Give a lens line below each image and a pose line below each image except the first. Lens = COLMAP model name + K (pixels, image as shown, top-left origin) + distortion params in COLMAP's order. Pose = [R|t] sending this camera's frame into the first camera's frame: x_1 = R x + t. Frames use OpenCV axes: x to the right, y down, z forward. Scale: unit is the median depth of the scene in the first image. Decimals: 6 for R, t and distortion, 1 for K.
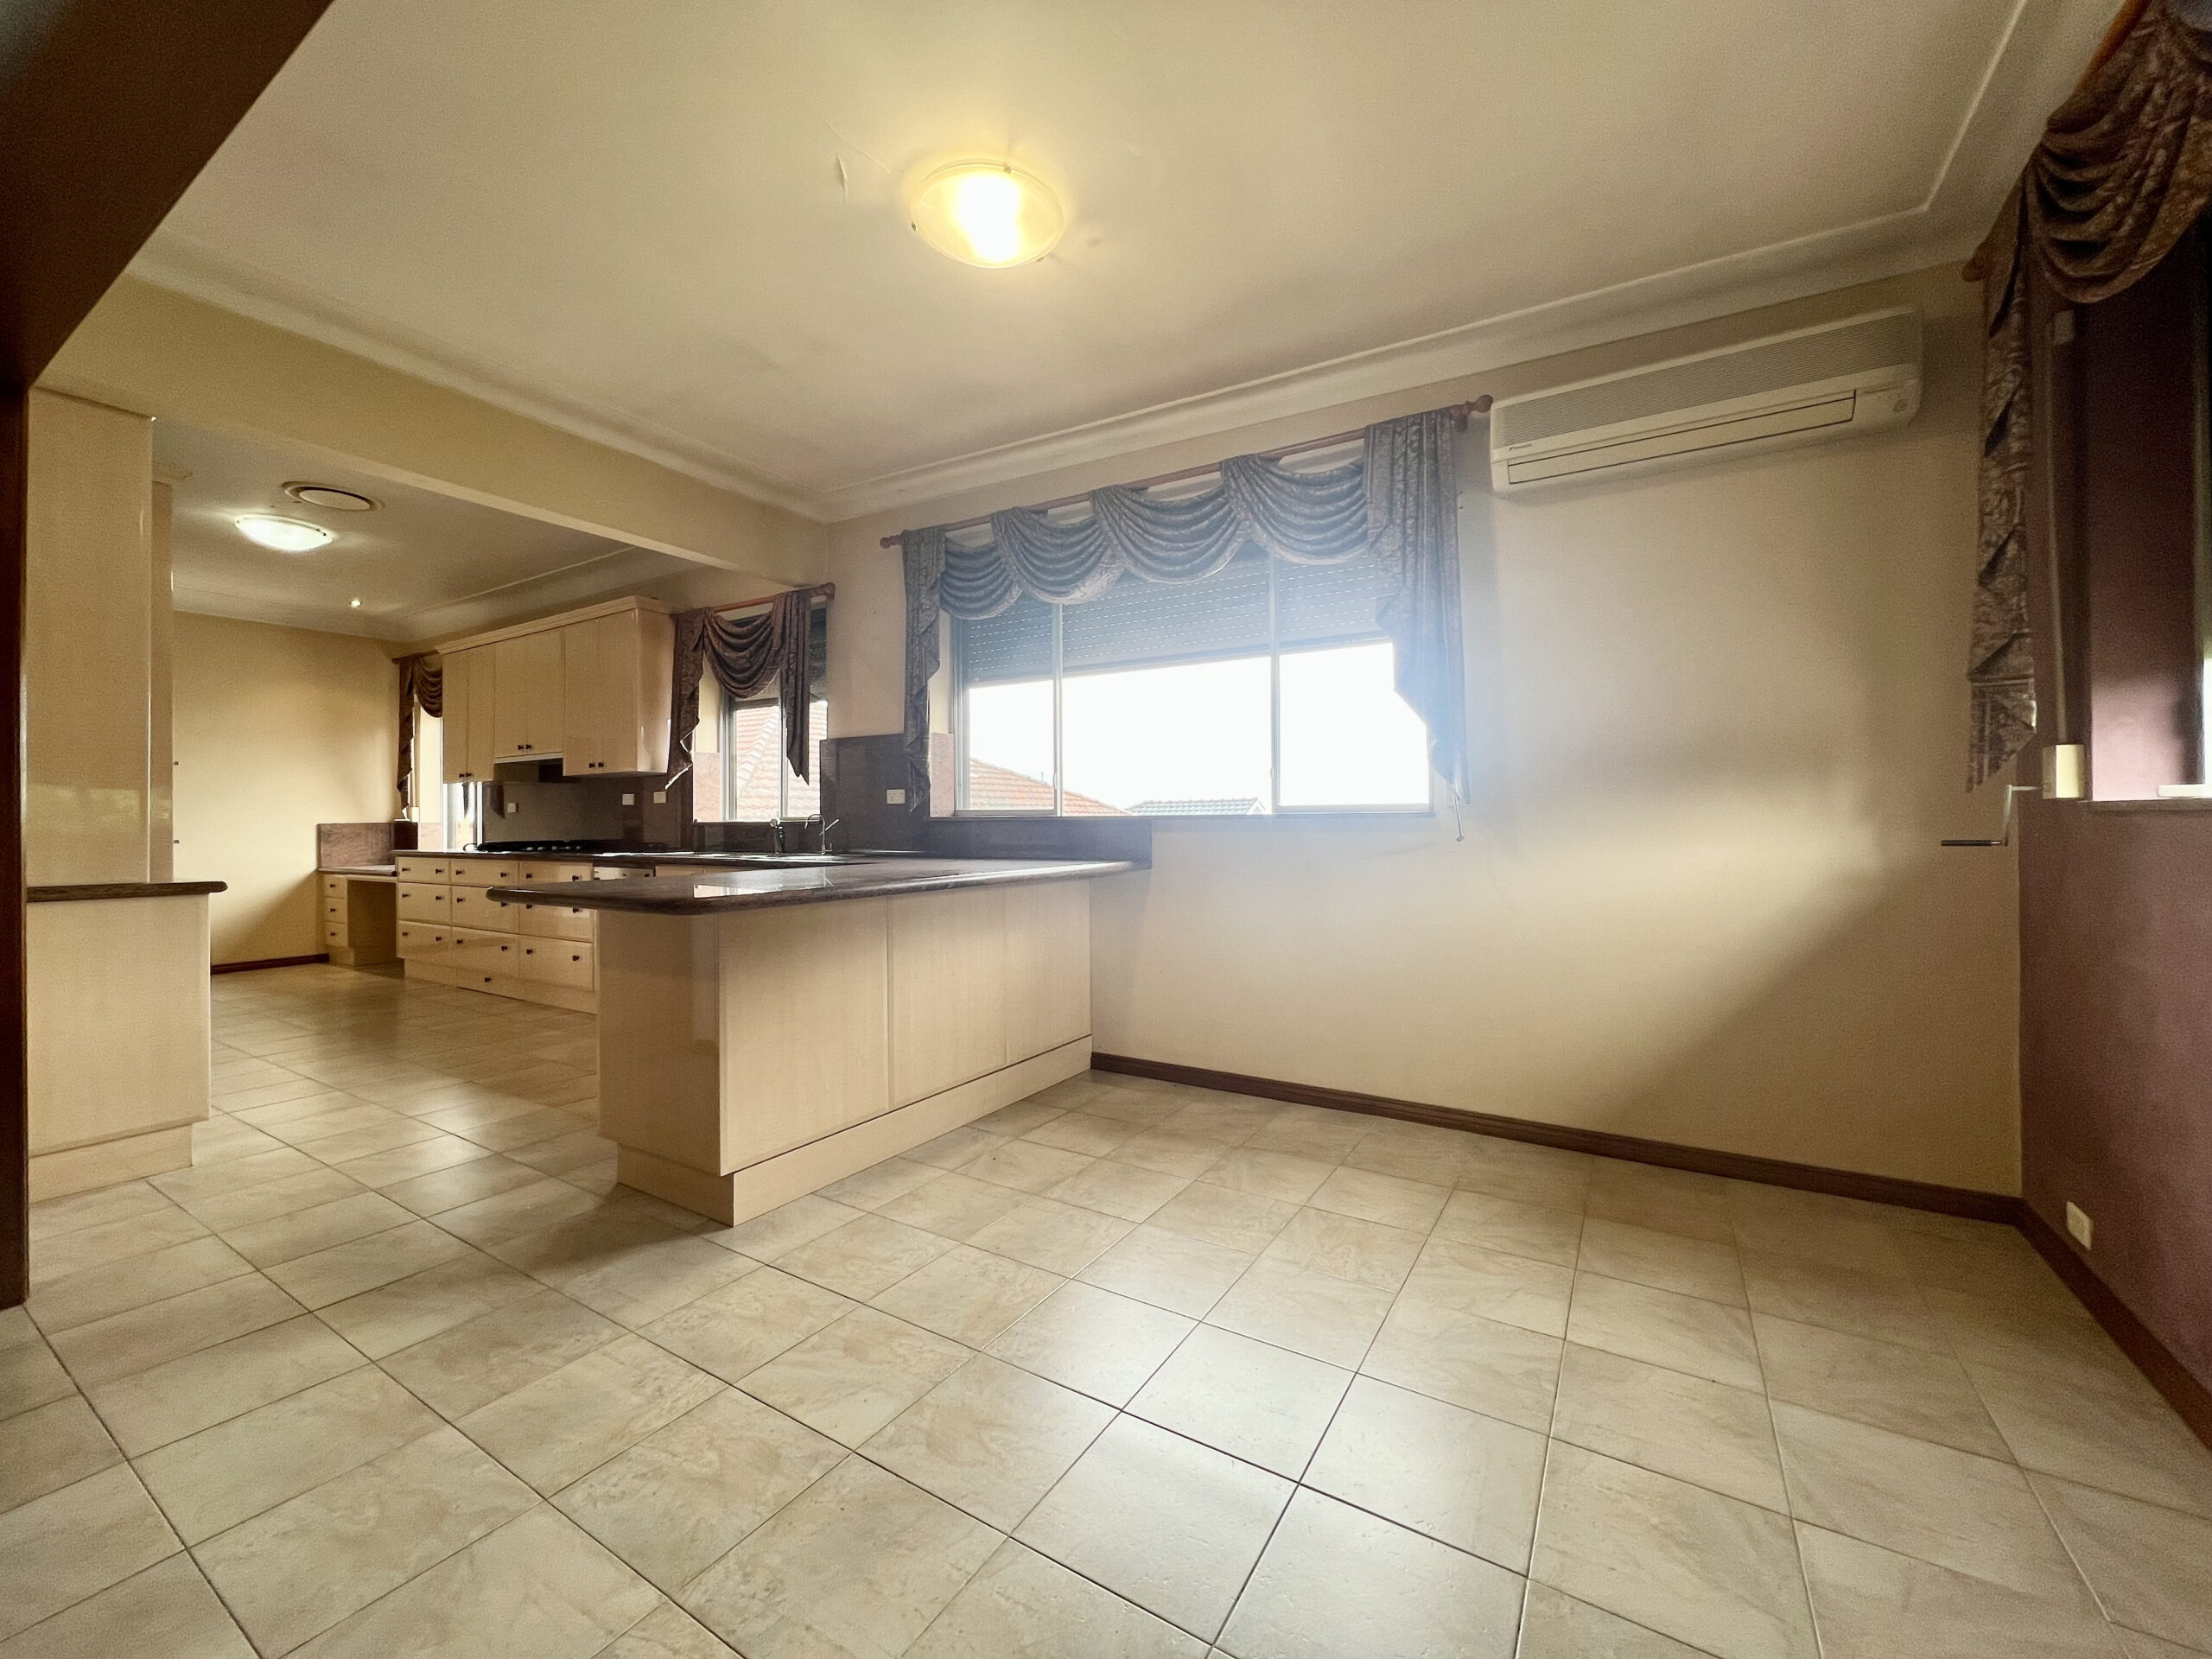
lens RADIAL K [[883.8, 0, 1096.7], [0, 883.8, 827.8], [0, 0, 1]] dist [0.000524, 0.001147]
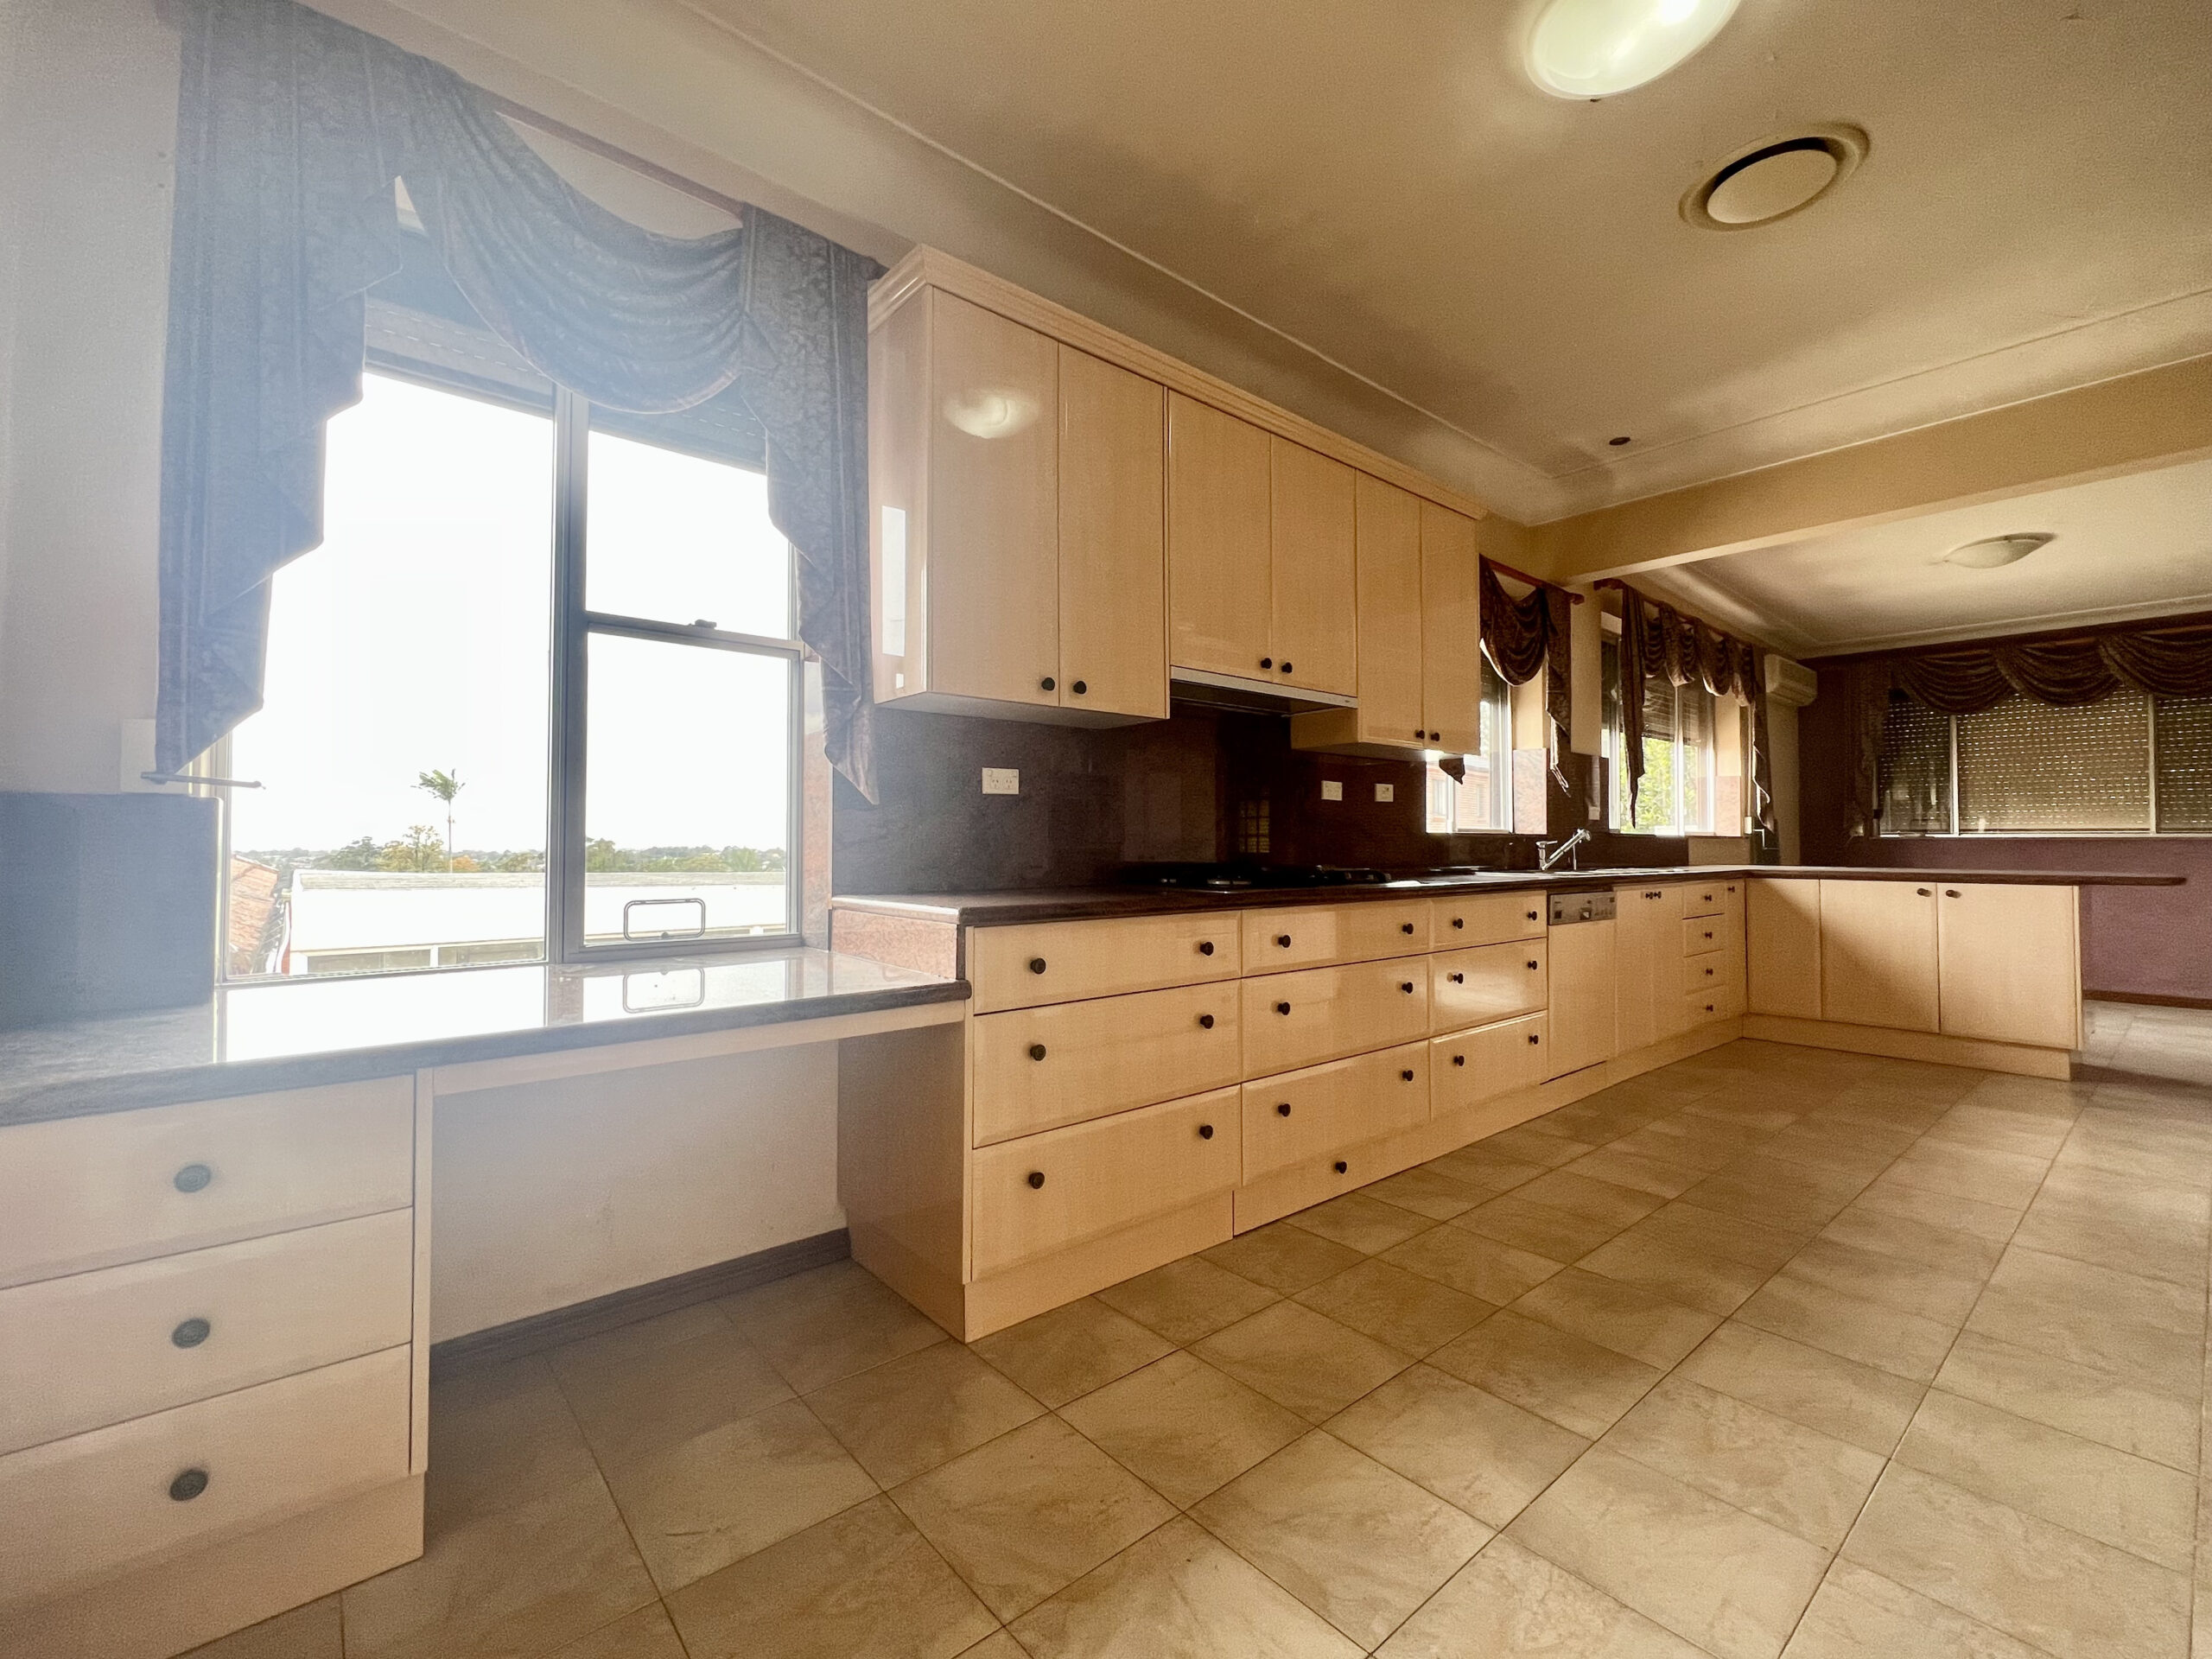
lens RADIAL K [[950.0, 0, 1100.0], [0, 950.0, 832.2], [0, 0, 1]] dist [0.002663, -0.000068]
pose [[0.303003, 0.020664, 0.952766, -1.154807], [0.004177, 0.999726, -0.023011, 0.009350], [-0.952980, 0.010952, 0.302834, 0.934091]]
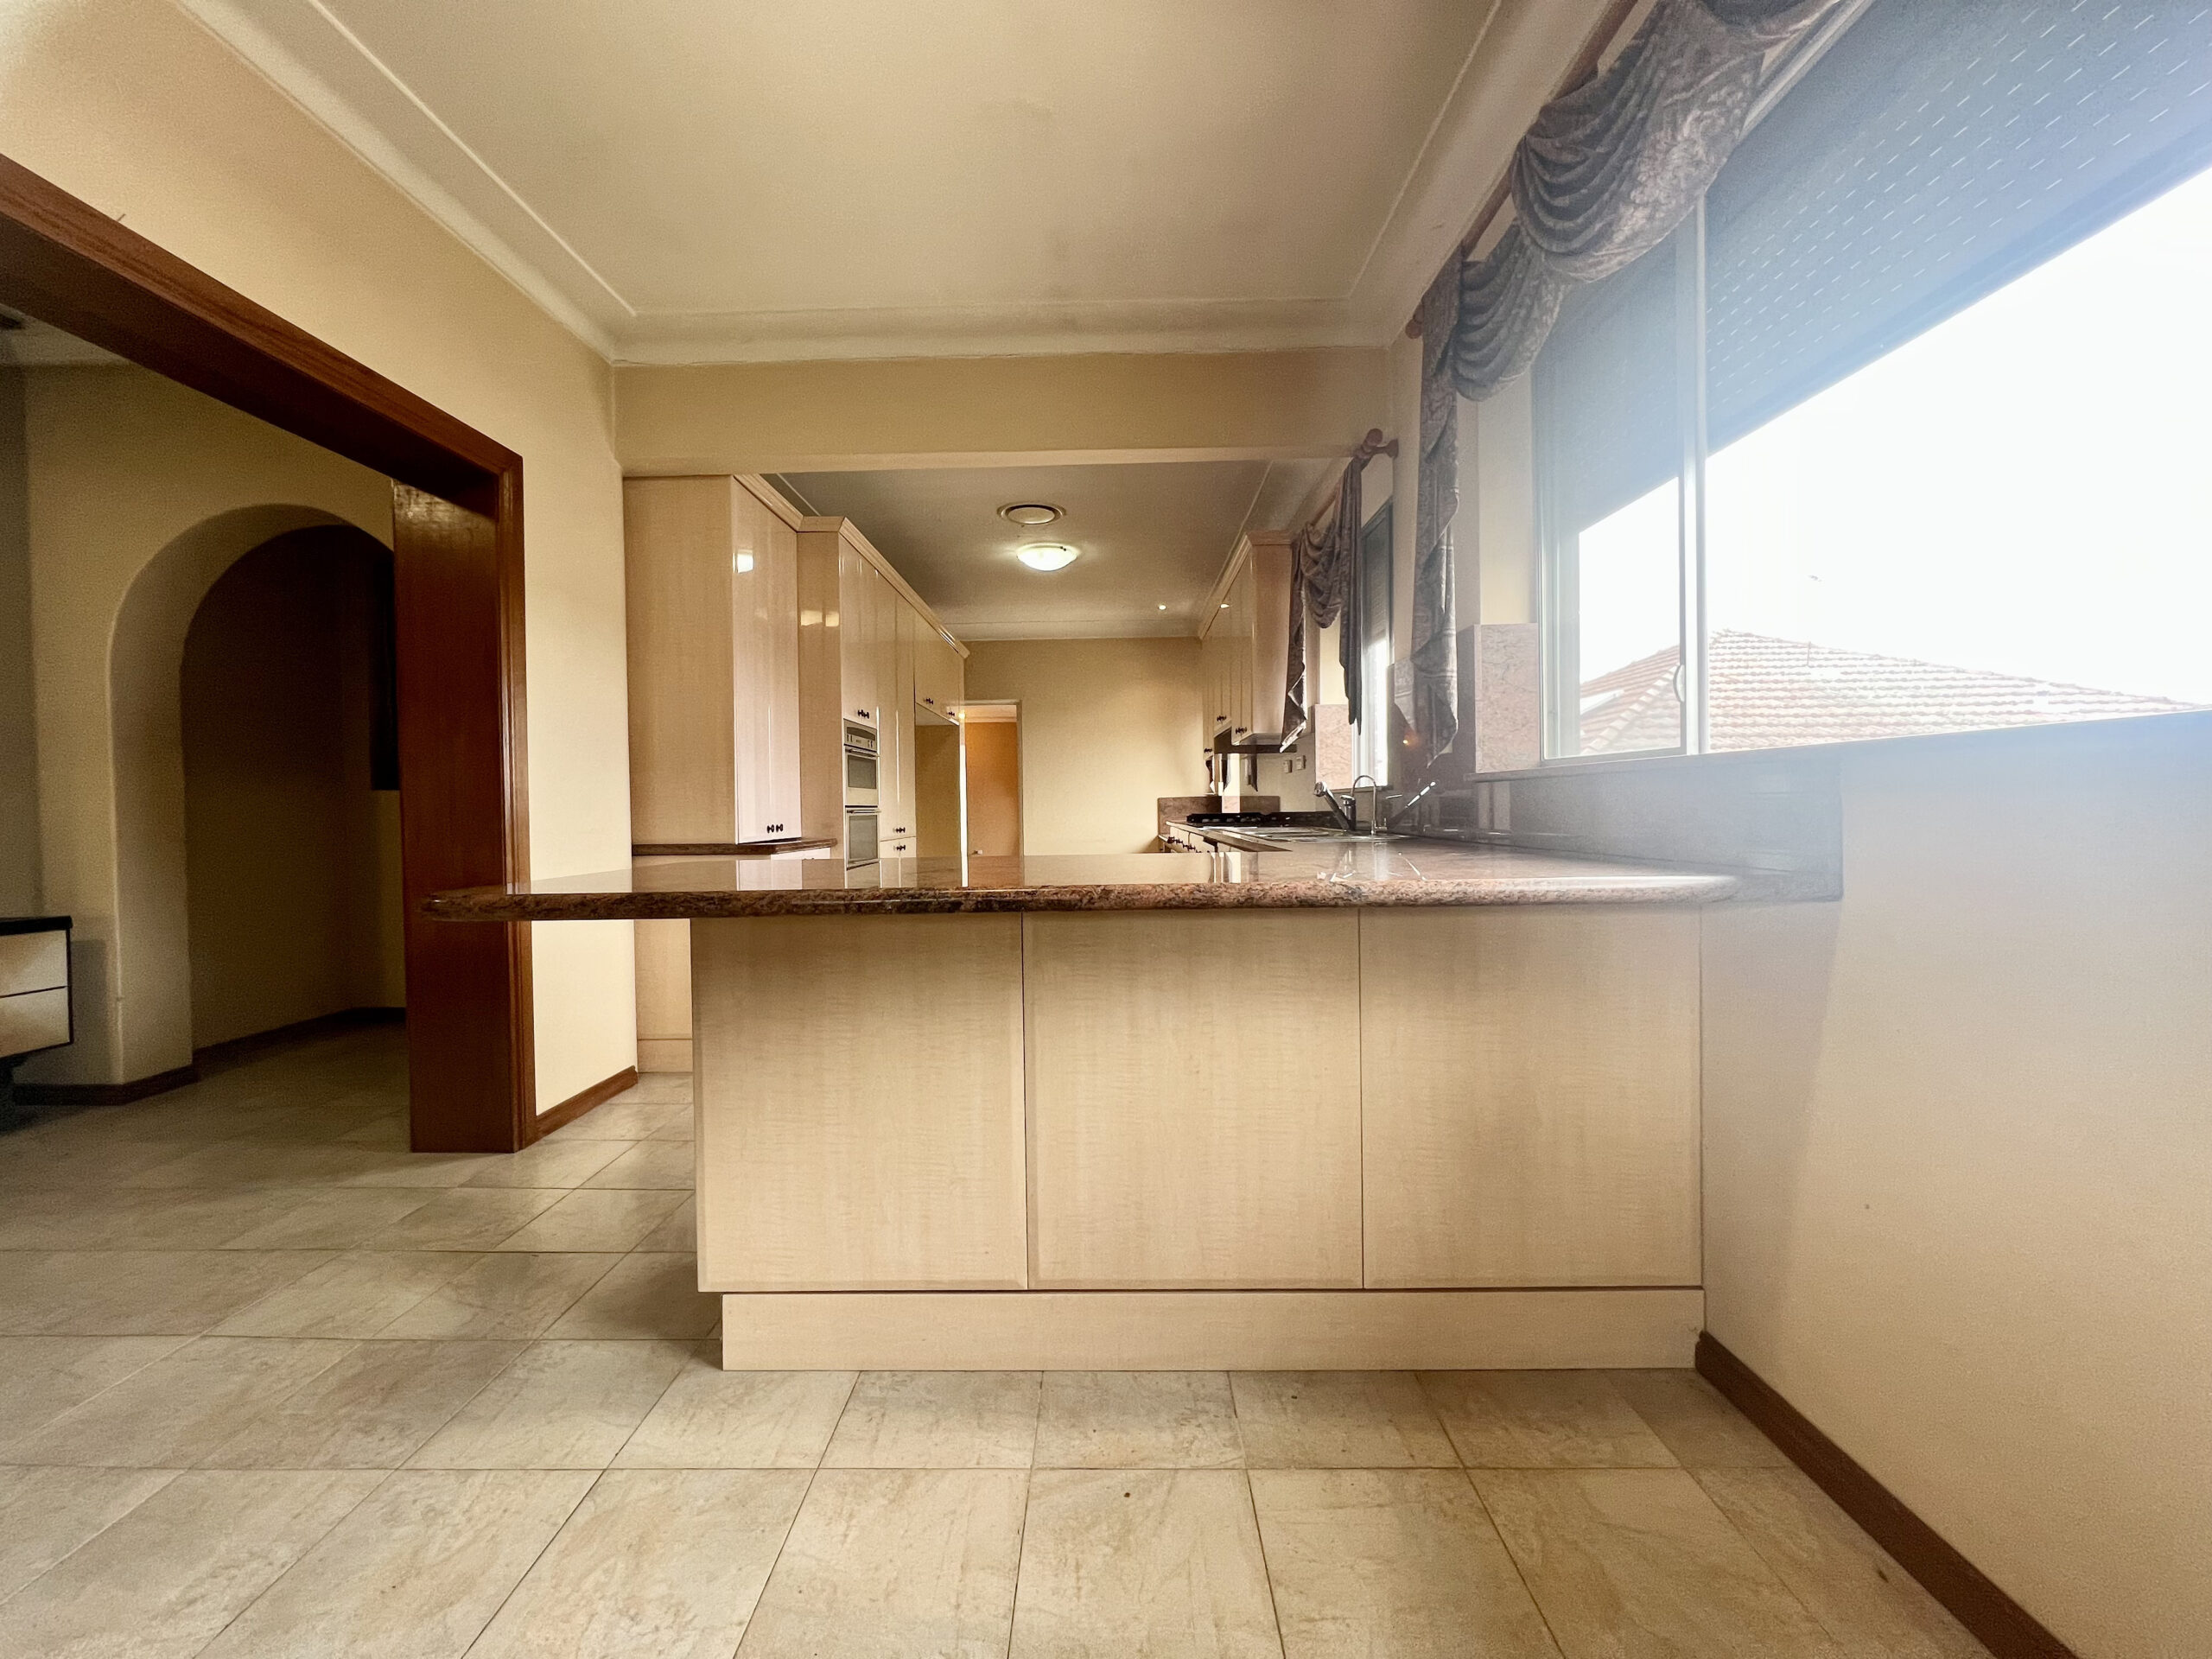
lens RADIAL K [[883.8, 0, 1089.6], [0, 883.8, 819.7], [0, 0, 1]] dist [0.000524, 0.001147]
pose [[0.513386, 0.010289, -0.858096, 0.132594], [0.008127, 0.999825, 0.016850, 0.004599], [0.858119, -0.015624, 0.513213, 0.364702]]
